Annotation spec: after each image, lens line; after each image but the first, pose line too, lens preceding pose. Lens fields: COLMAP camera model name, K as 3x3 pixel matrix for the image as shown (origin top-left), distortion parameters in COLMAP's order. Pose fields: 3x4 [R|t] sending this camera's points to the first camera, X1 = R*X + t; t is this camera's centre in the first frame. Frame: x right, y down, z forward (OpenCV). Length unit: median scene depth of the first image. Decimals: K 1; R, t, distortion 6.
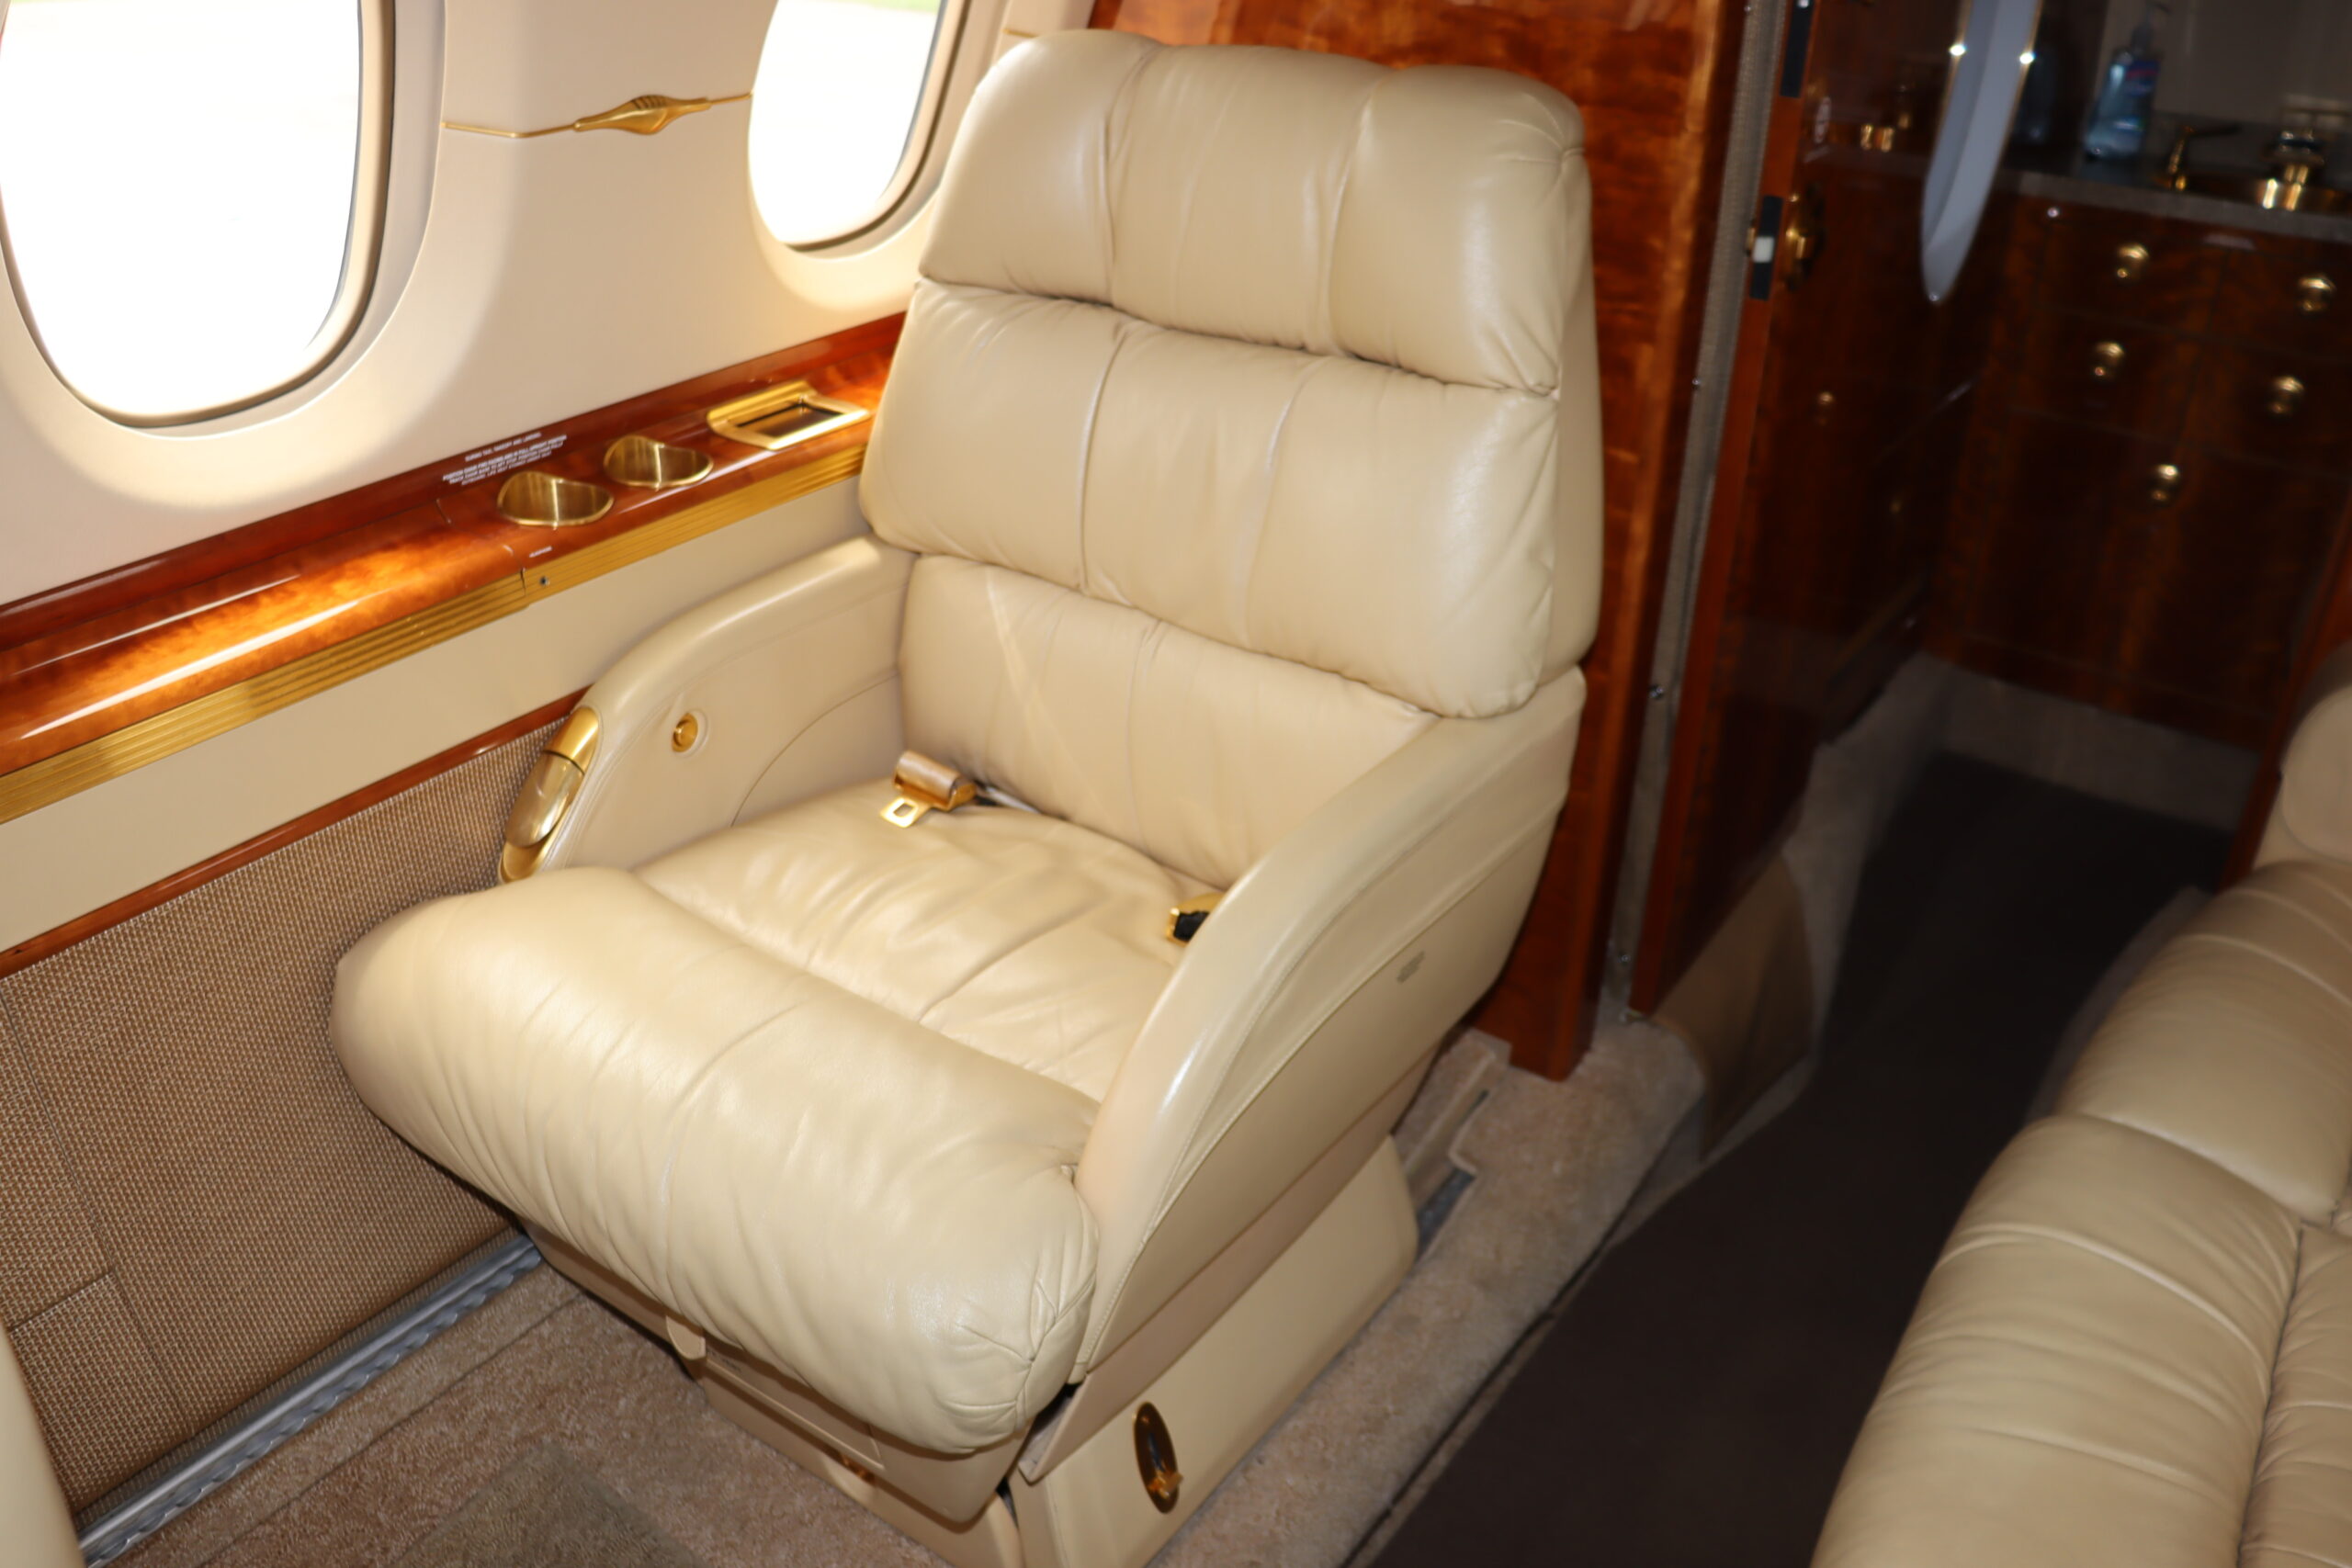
lens RADIAL K [[1946.0, 0, 1175.3], [0, 1946.0, 792.4], [0, 0, 1]] dist [-0.171202, 0.148703]
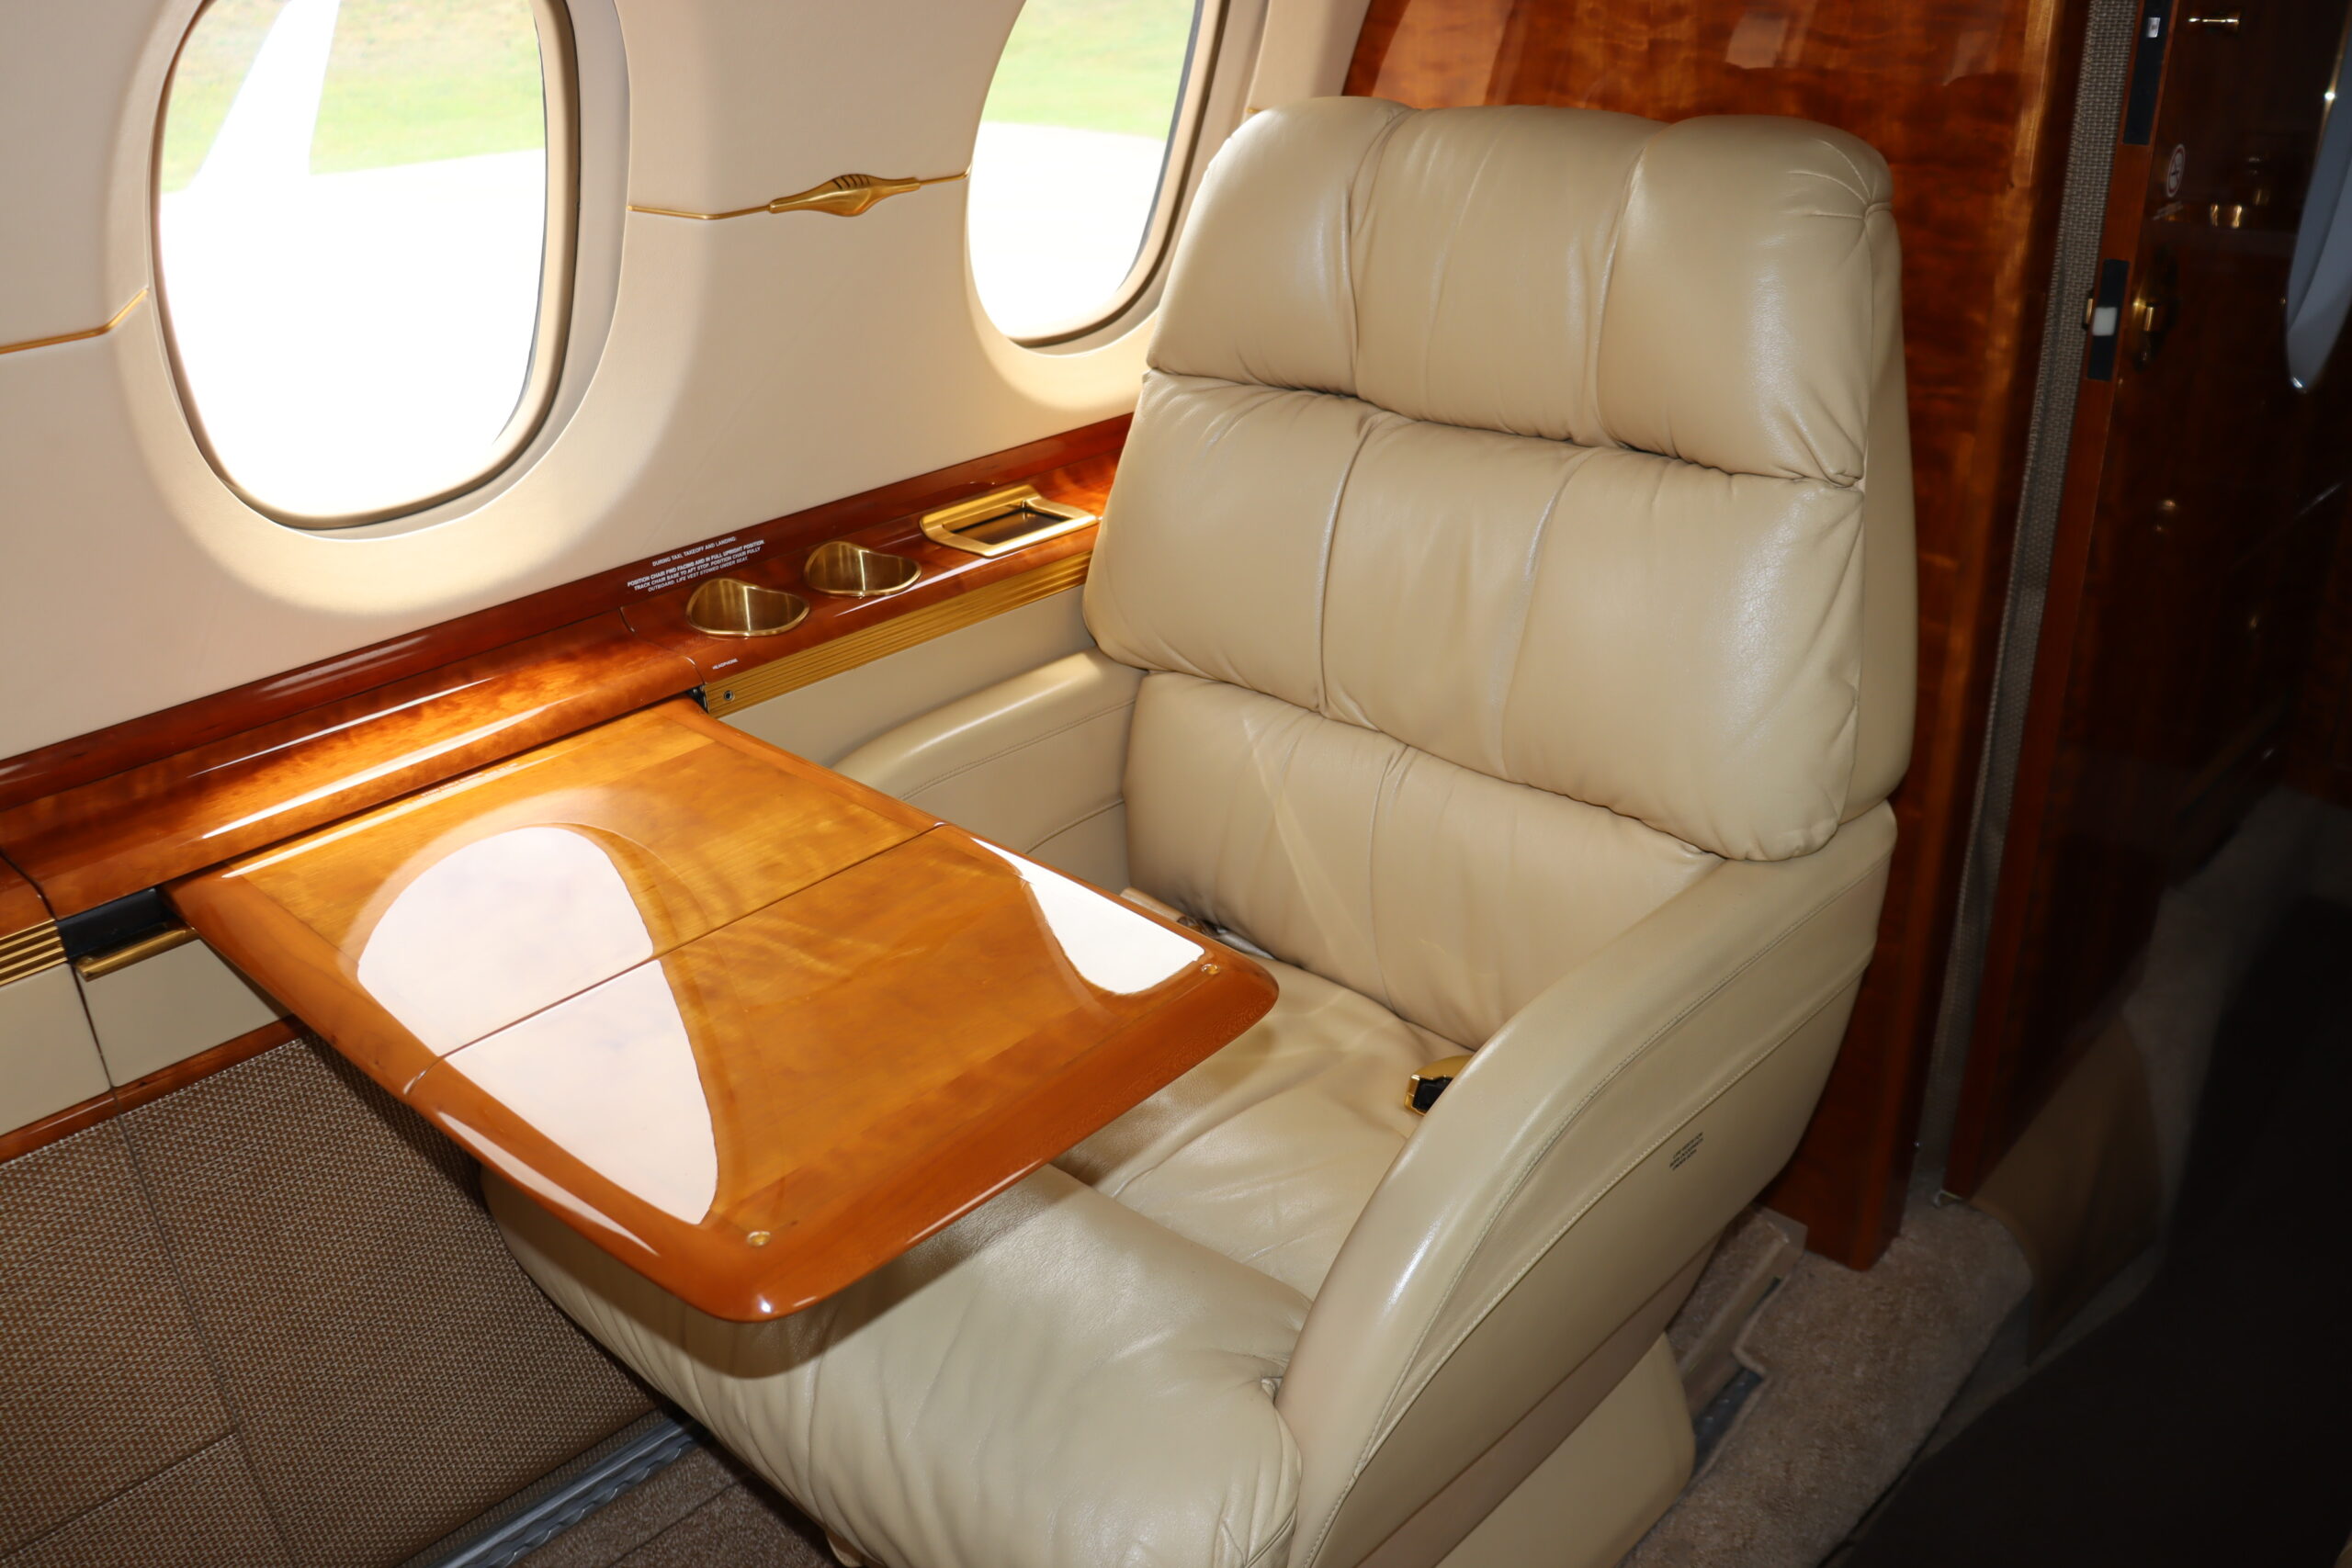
lens RADIAL K [[1946.0, 0, 1175.3], [0, 1946.0, 792.4], [0, 0, 1]] dist [-0.171202, 0.148703]
pose [[0.988440, 0.010668, -0.151234, 0.022621], [-0.020447, 0.997788, -0.063256, -0.009098], [0.150224, 0.065617, 0.986472, 0.111931]]
